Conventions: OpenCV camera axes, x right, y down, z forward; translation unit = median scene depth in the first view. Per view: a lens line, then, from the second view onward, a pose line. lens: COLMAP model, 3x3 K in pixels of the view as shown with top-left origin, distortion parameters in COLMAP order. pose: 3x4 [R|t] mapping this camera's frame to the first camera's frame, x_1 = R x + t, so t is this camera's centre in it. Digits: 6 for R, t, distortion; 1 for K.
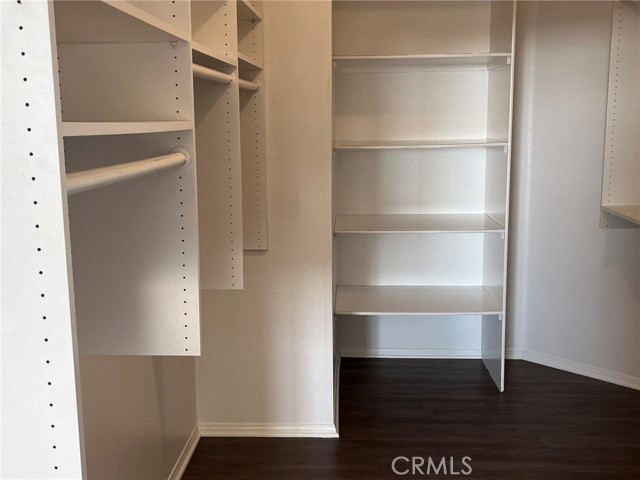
lens RADIAL K [[716.5, 0, 318.5], [0, 716.5, 244.0], [0, 0, 1]] dist [0.053259, 0.000000]
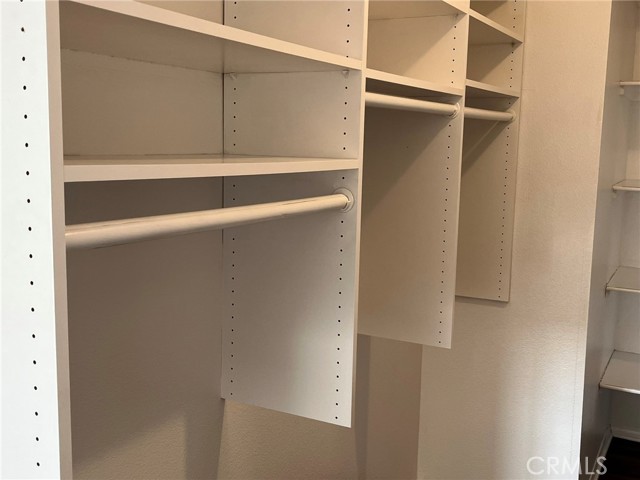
lens RADIAL K [[716.5, 0, 321.1], [0, 716.5, 233.6], [0, 0, 1]] dist [0.053259, 0.000000]
pose [[0.903118, 0.081134, -0.421658, 0.106613], [-0.101367, 0.994516, -0.025749, -0.035943], [0.417256, 0.065997, 0.906389, 0.131291]]
